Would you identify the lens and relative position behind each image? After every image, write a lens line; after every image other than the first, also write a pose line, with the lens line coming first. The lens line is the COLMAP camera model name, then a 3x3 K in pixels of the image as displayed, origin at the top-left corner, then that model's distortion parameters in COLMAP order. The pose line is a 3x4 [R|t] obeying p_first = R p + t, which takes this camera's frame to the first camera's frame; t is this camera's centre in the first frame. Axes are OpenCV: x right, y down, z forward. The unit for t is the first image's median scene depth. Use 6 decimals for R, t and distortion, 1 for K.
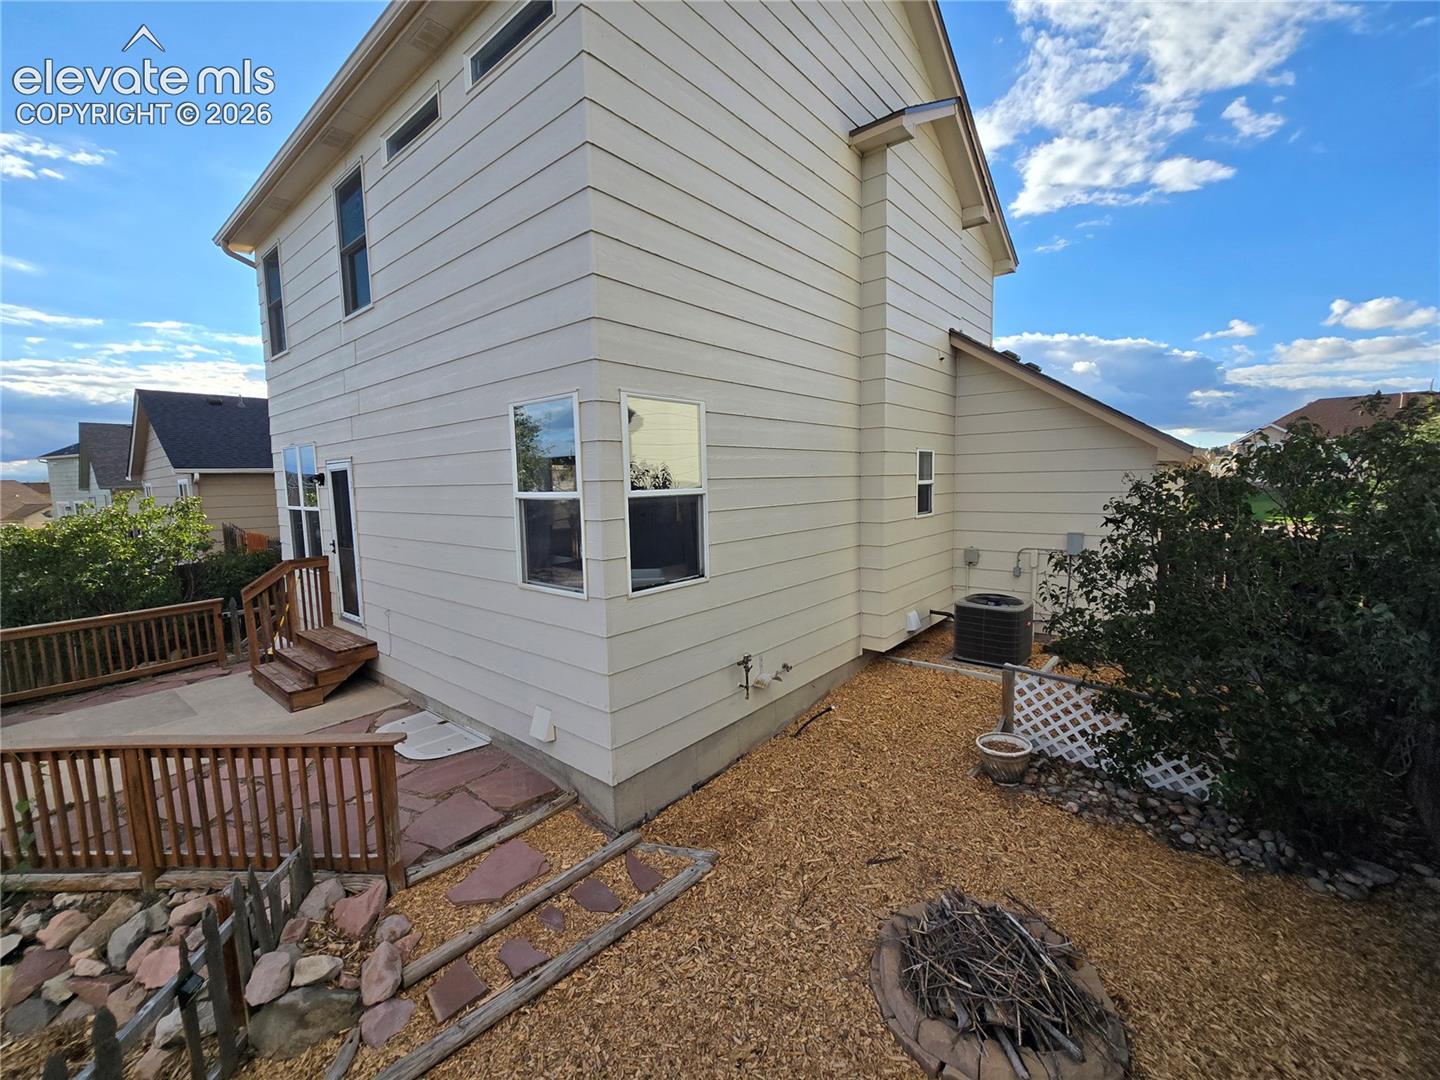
lens RADIAL K [[592.2, 0, 720.0], [0, 592.2, 540.0], [0, 0, 1]] dist [-0.034079, 0.011176]
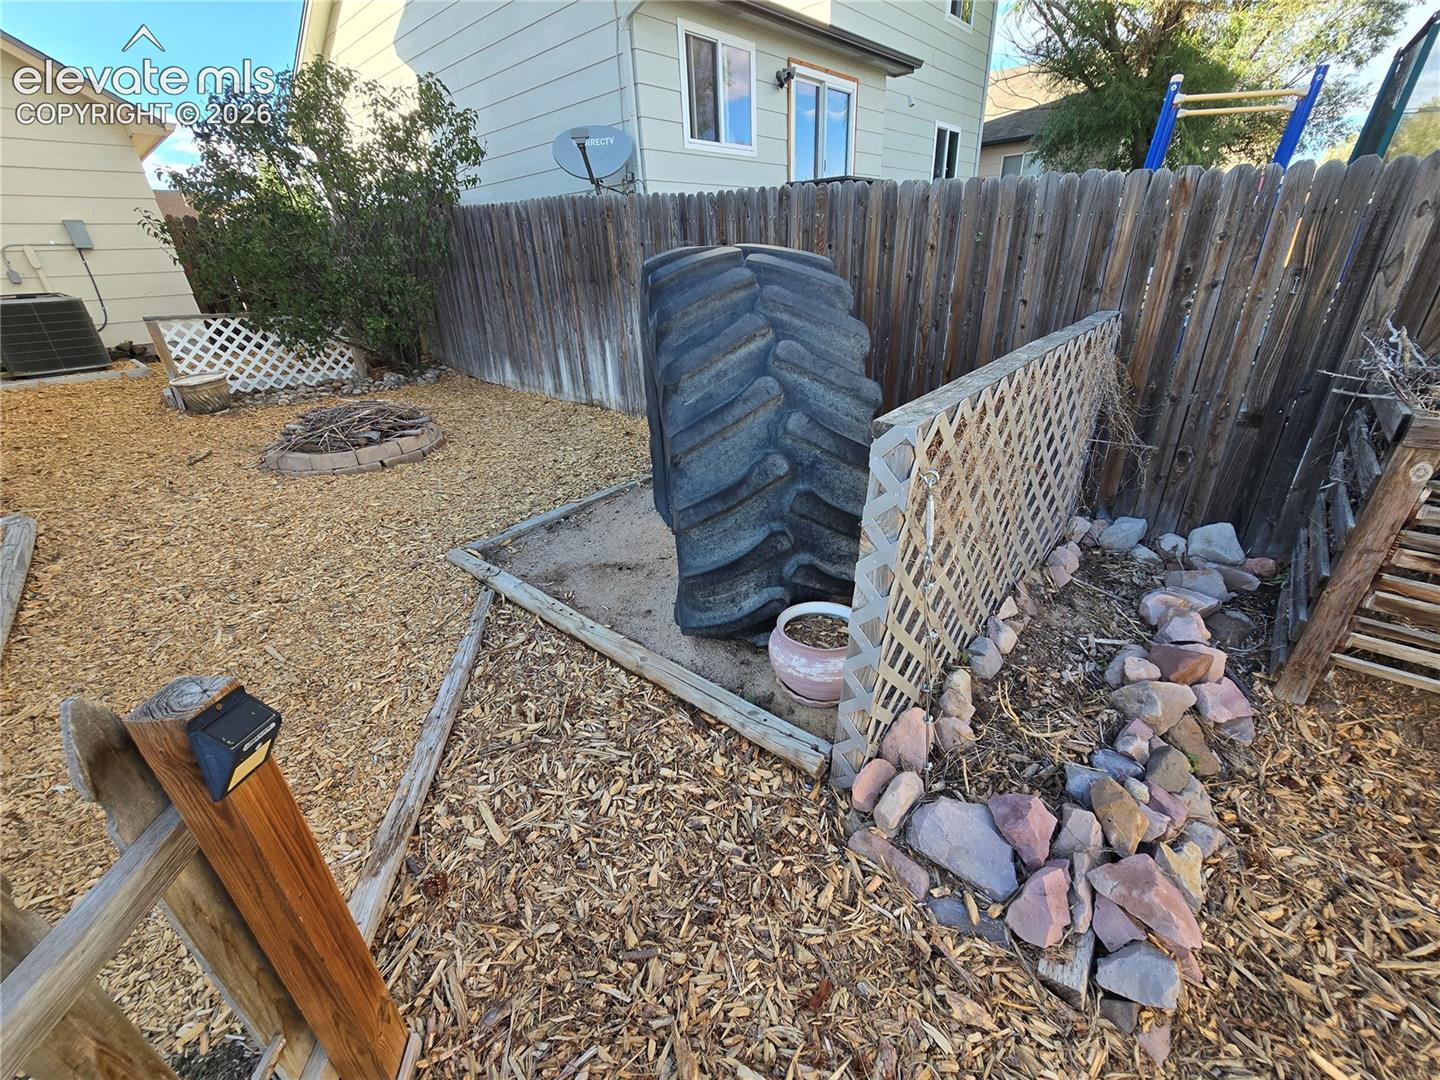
lens RADIAL K [[592.2, 0, 720.0], [0, 592.2, 540.0], [0, 0, 1]] dist [-0.034079, 0.011176]
pose [[0.015659, -0.417809, 0.908400, -0.840548], [0.154832, 0.898566, 0.410617, 0.467958], [-0.987817, 0.134220, 0.078761, 0.019428]]
